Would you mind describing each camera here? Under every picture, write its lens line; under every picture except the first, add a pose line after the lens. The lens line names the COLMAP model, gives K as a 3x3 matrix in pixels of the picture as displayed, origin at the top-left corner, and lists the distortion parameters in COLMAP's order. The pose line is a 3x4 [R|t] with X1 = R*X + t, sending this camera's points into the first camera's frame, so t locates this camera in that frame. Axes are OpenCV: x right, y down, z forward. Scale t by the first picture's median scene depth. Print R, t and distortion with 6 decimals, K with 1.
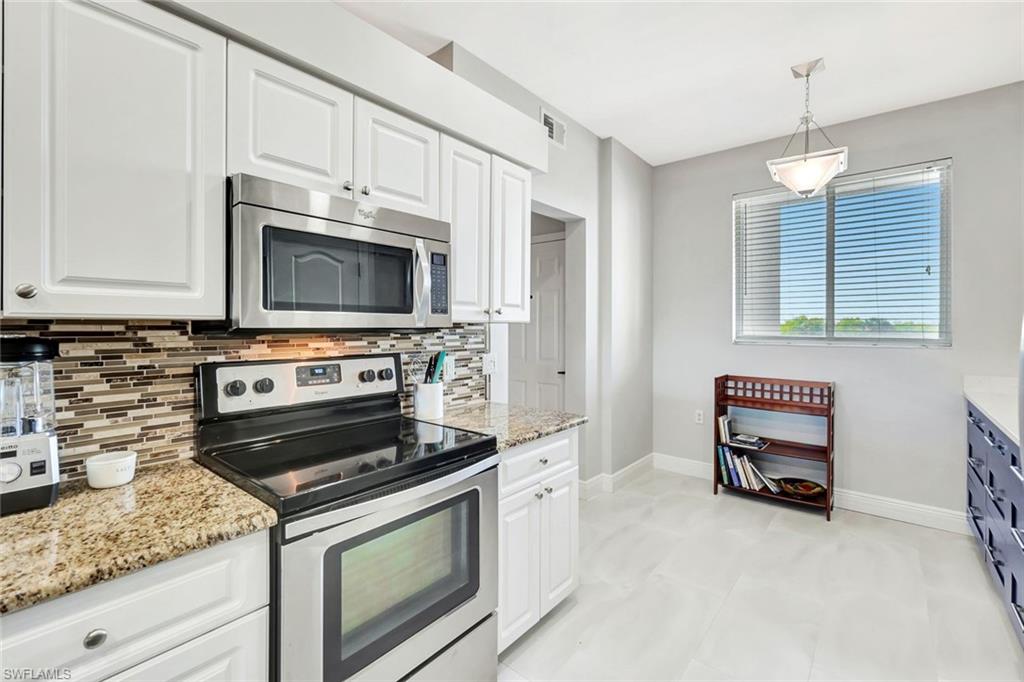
lens RADIAL K [[439.1, 0, 504.6], [0, 439.1, 323.9], [0, 0, 1]] dist [0.002710, 0.000268]
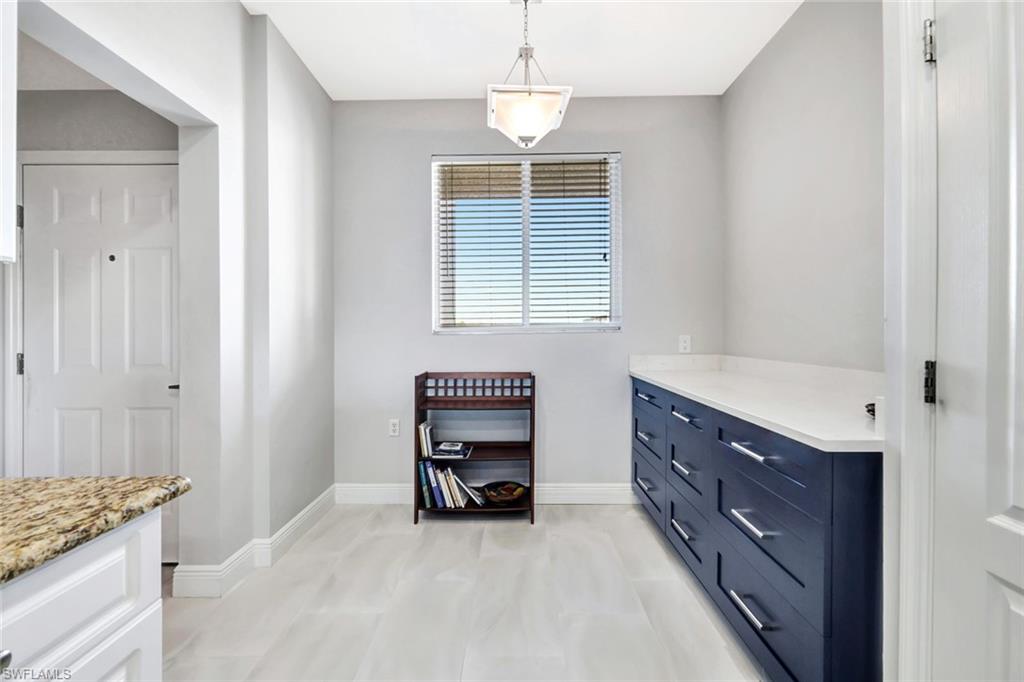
lens RADIAL K [[448.7, 0, 516.2], [0, 448.7, 334.9], [0, 0, 1]] dist [0.001519, 0.000141]
pose [[0.754002, -0.008483, 0.656818, 0.090343], [0.000170, 0.999919, 0.012719, 0.039130], [-0.656873, -0.009479, 0.753942, 0.282946]]
